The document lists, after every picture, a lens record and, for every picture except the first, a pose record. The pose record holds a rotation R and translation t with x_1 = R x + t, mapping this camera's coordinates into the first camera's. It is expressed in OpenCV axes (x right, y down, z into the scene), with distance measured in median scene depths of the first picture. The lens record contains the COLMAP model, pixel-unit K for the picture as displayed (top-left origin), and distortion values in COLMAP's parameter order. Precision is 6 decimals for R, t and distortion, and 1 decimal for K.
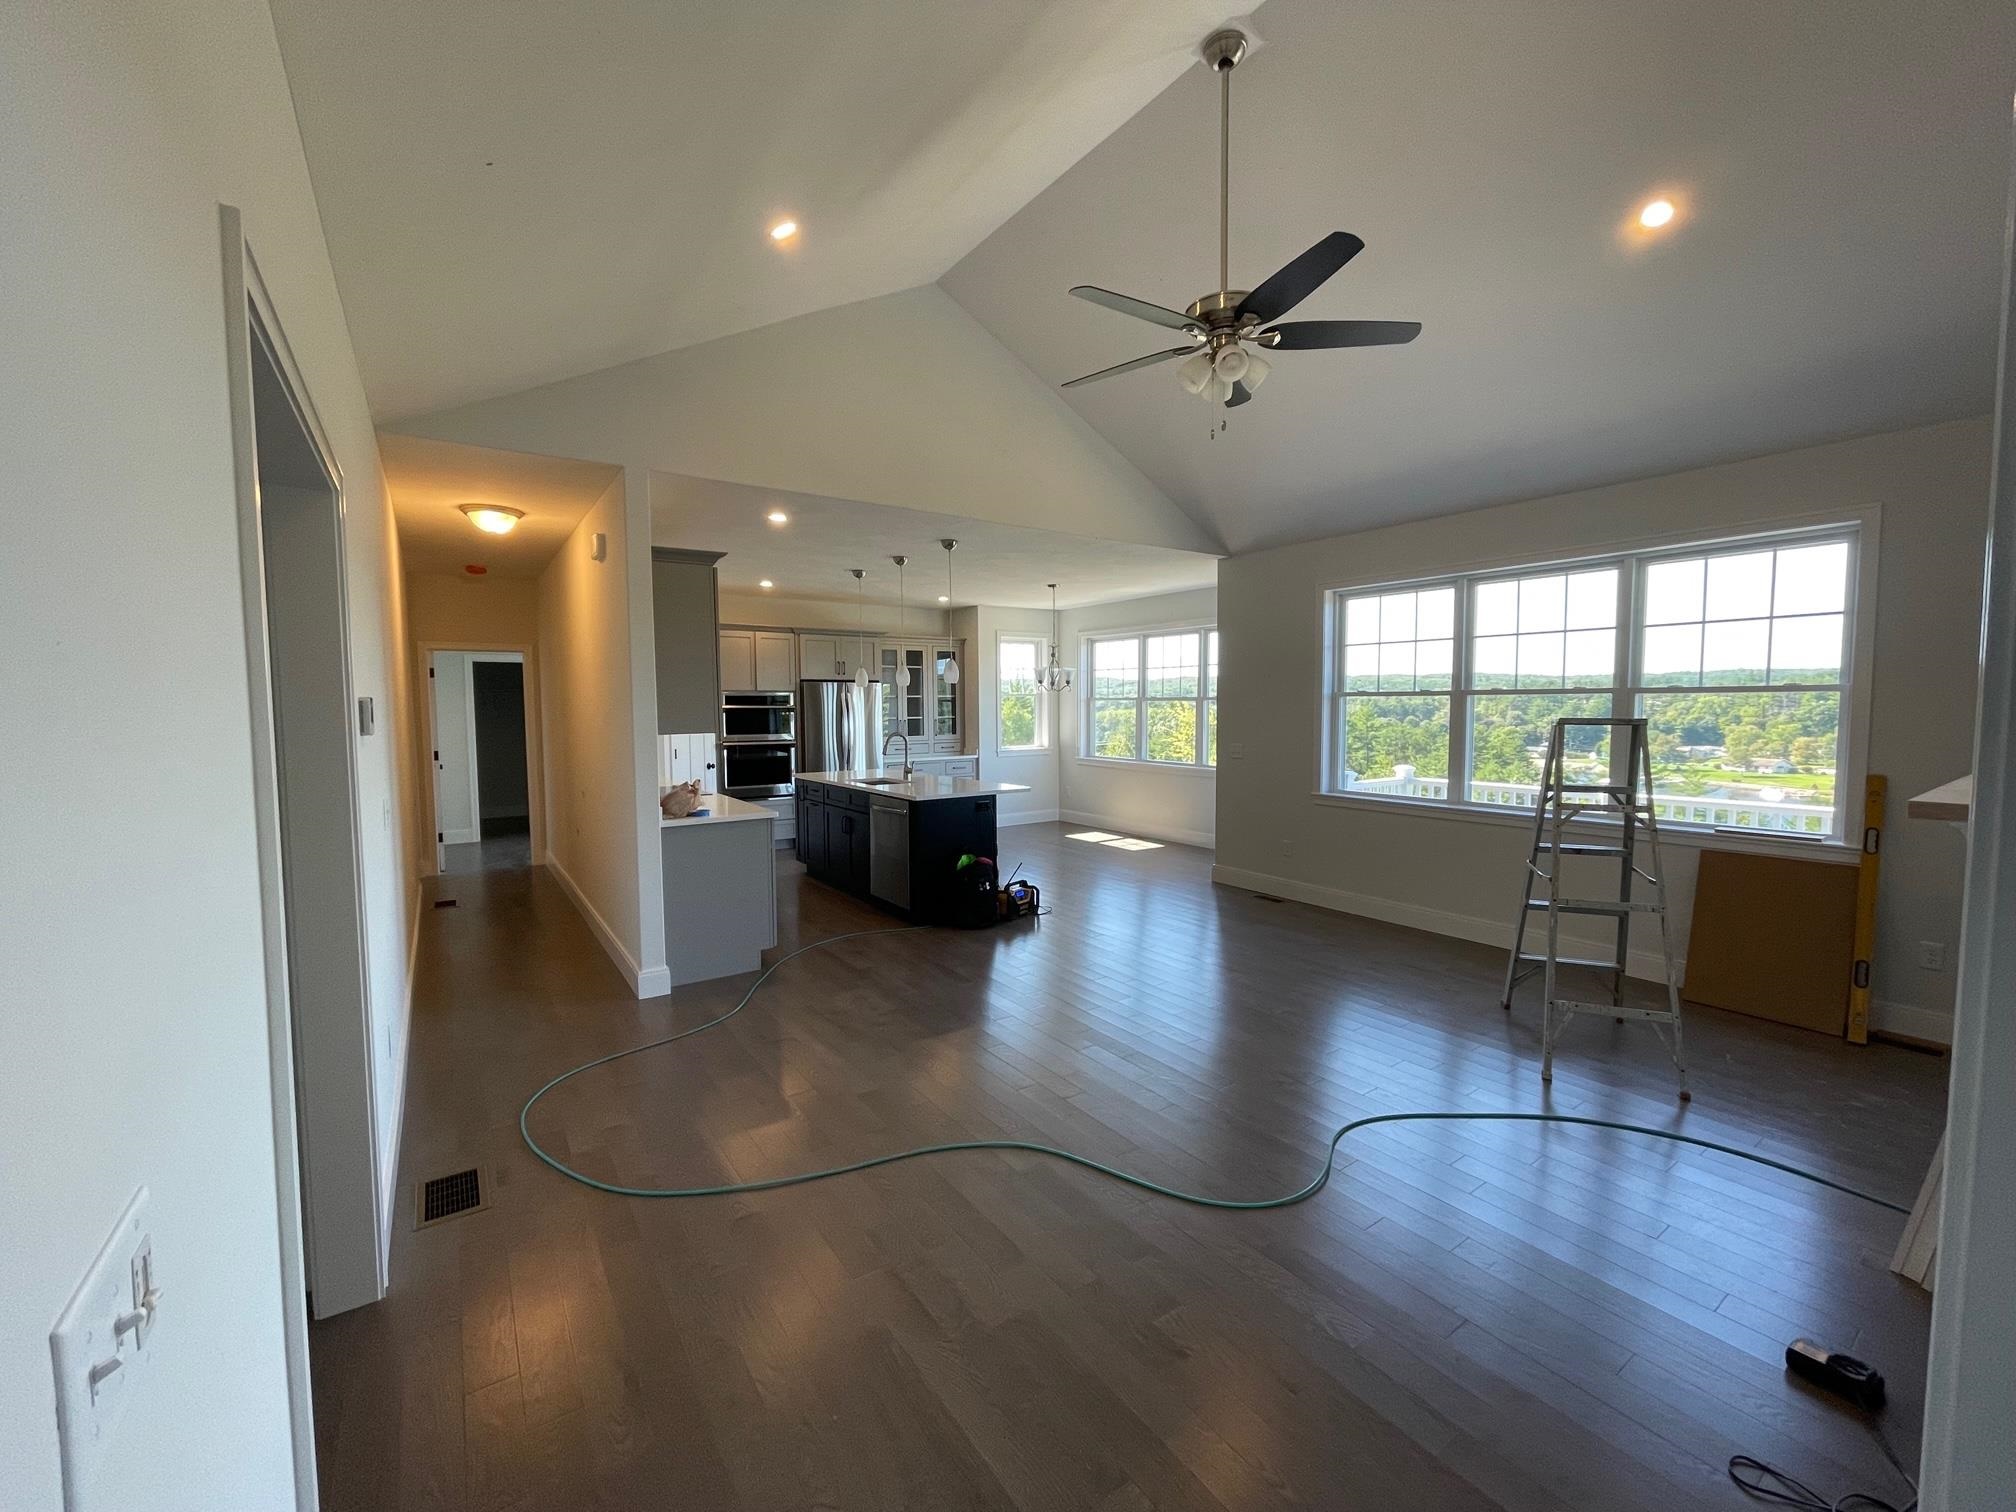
lens RADIAL K [[815.0, 0, 1006.4], [0, 815.0, 754.1], [0, 0, 1]] dist [-0.004242, -0.000439]
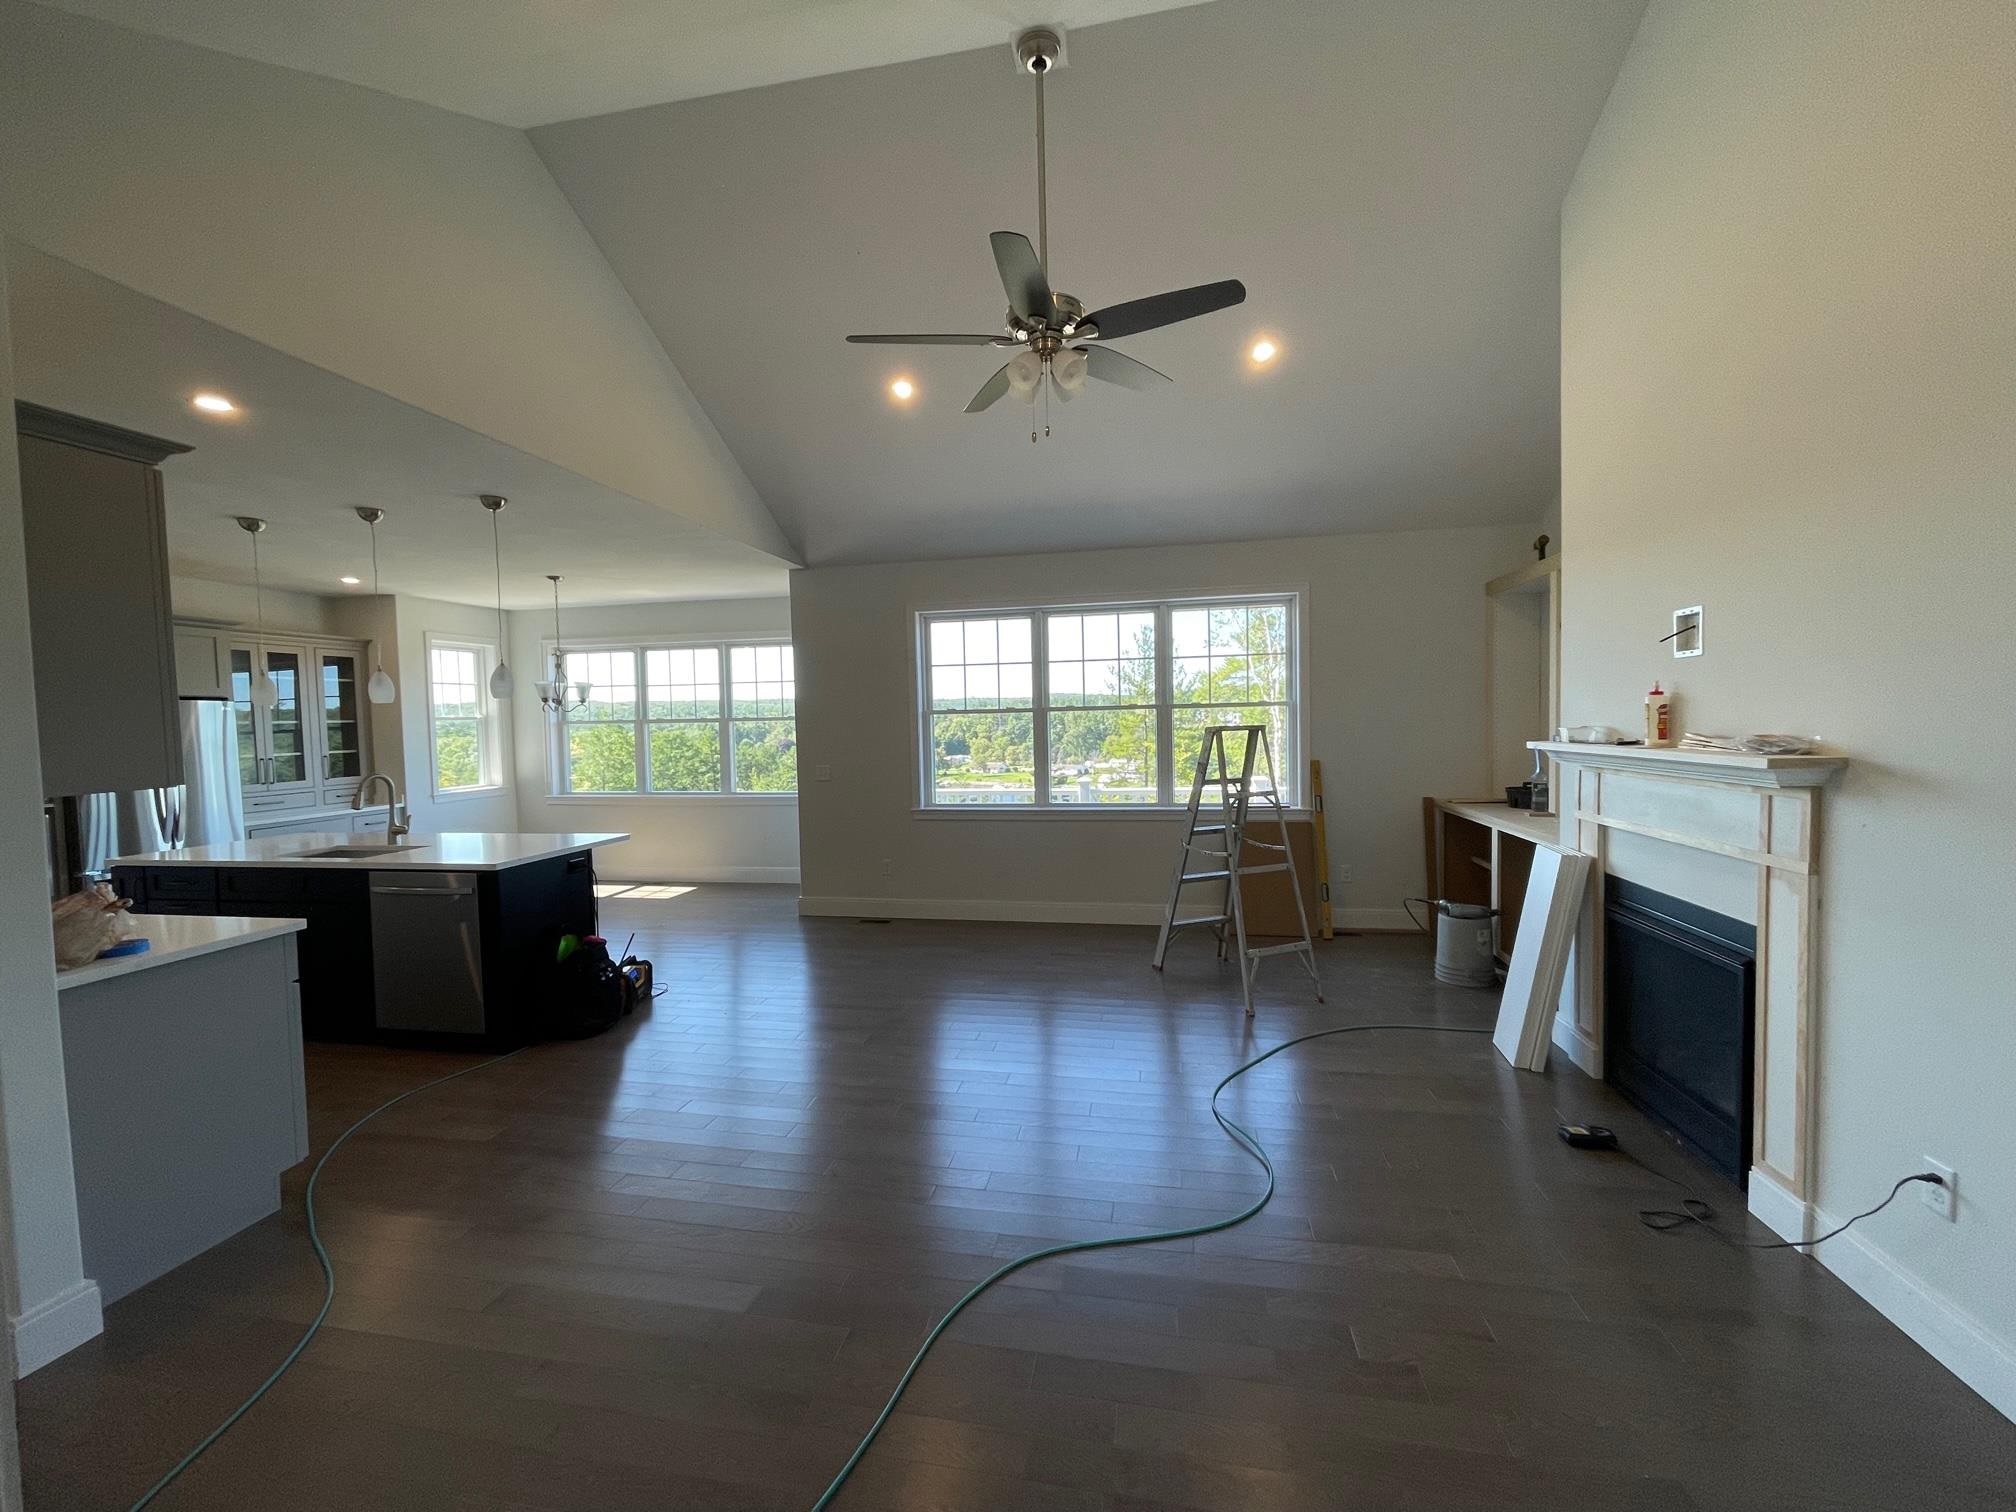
lens RADIAL K [[815.0, 0, 993.6], [0, 815.0, 757.0], [0, 0, 1]] dist [-0.004242, -0.000439]
pose [[0.713978, -0.042658, 0.698867, -0.200036], [0.061812, 0.998085, -0.002227, -0.006810], [-0.697434, 0.044789, 0.715248, 0.154022]]
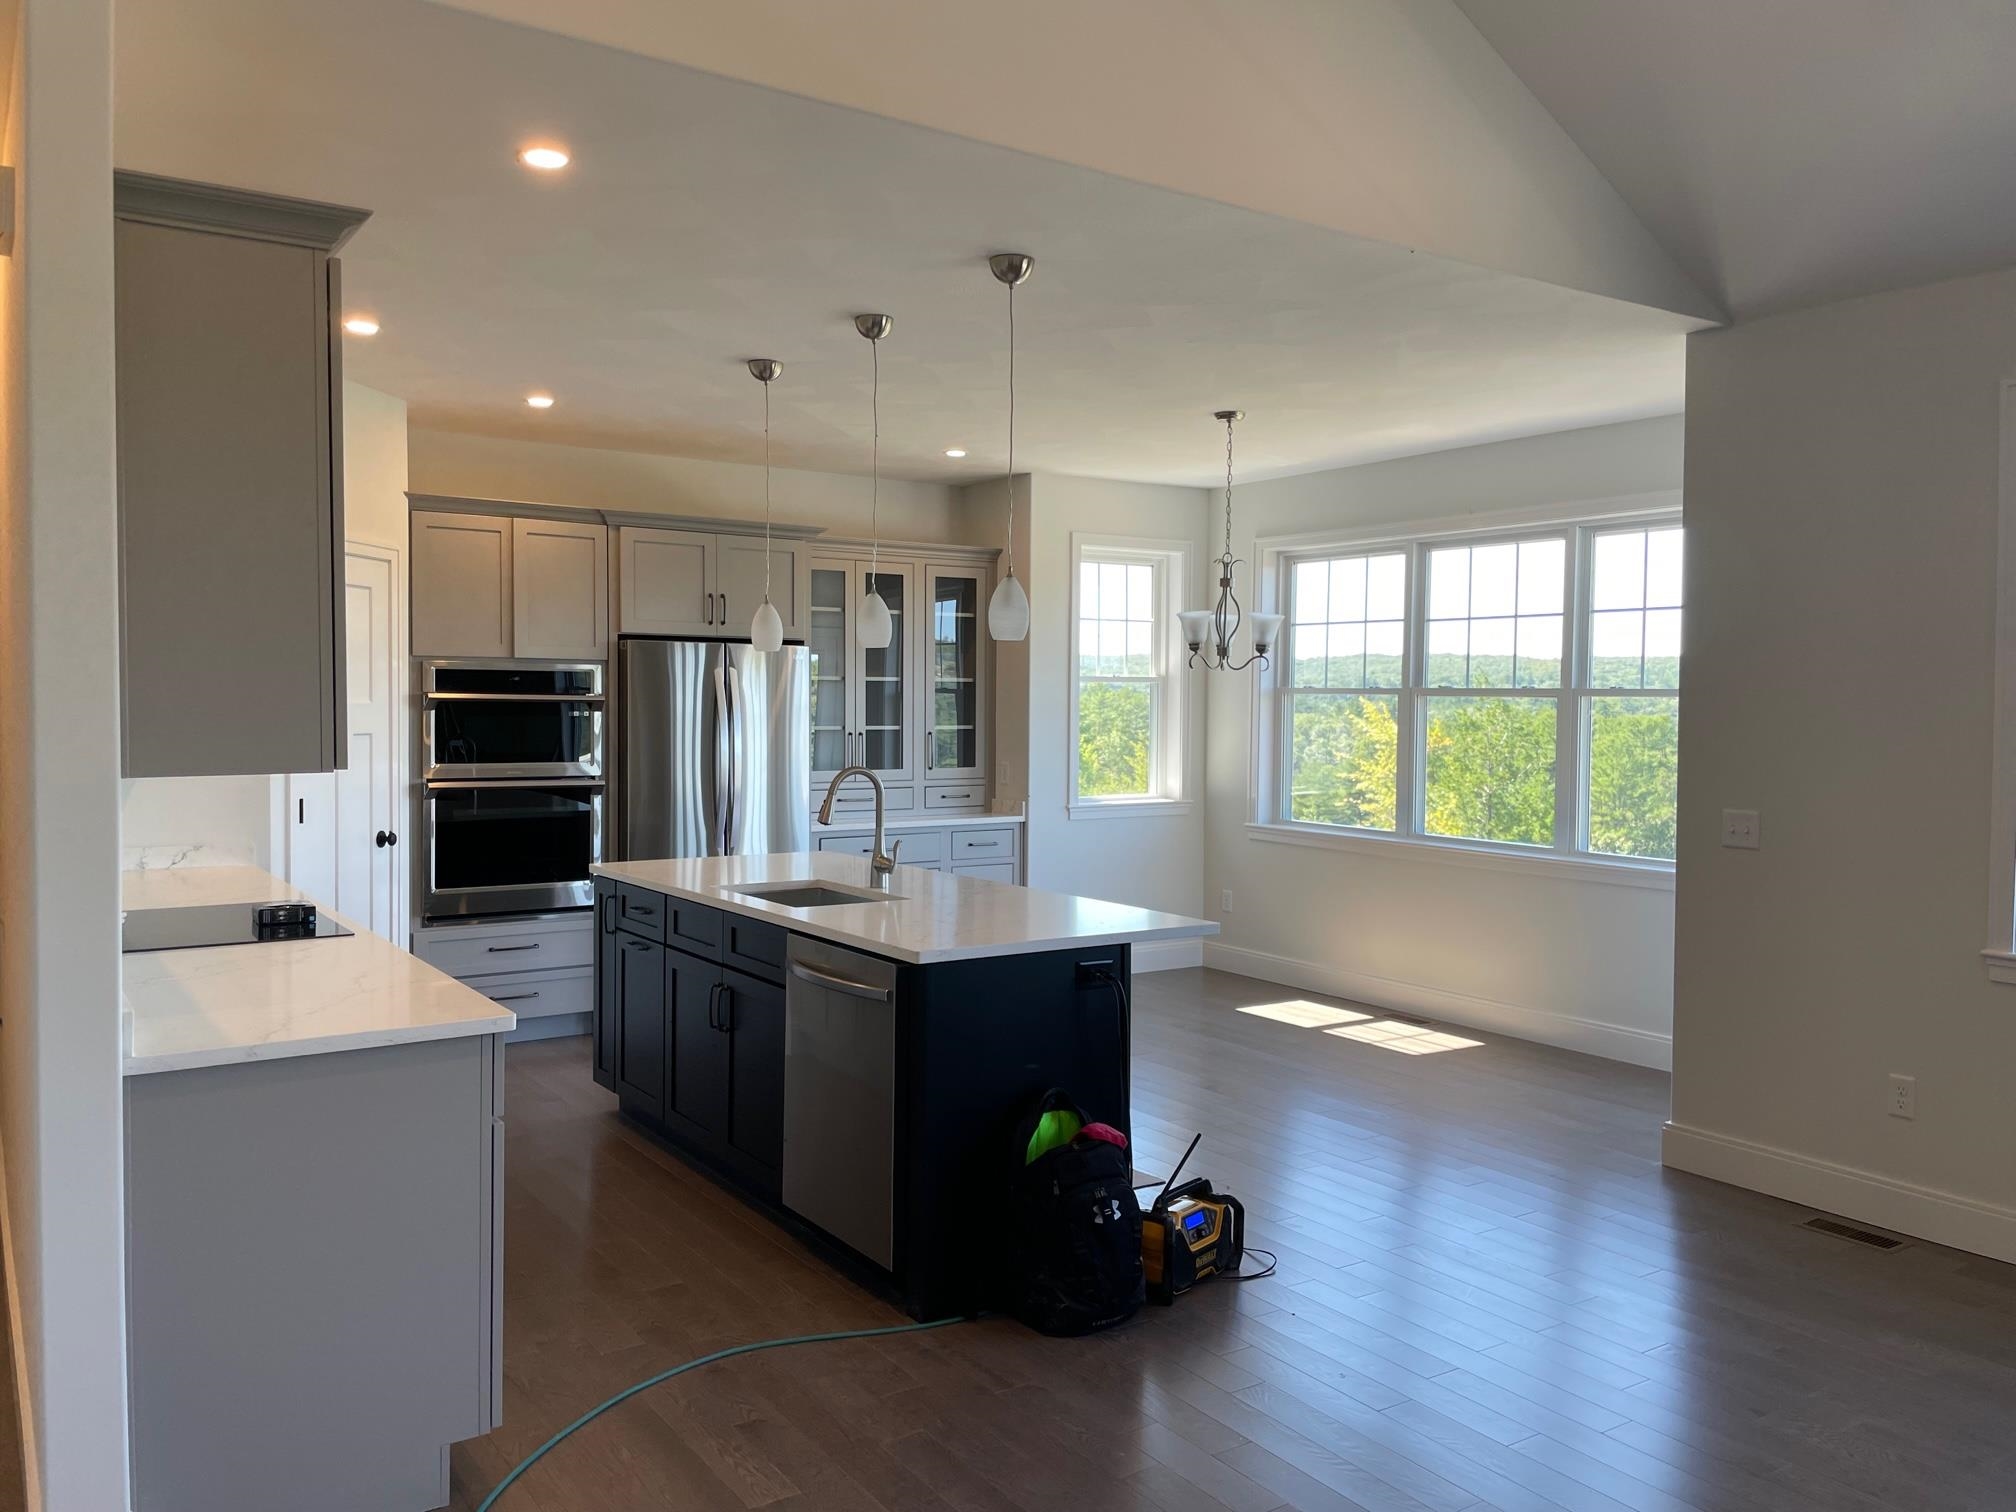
lens RADIAL K [[1504.3, 0, 999.0], [0, 1504.3, 754.3], [0, 0, 1]] dist [0.026797, -0.012697]
pose [[0.999798, 0.015330, -0.012990, -0.048159], [-0.015665, 0.999537, -0.026088, -0.012722], [0.012584, 0.026286, 0.999575, 0.239633]]
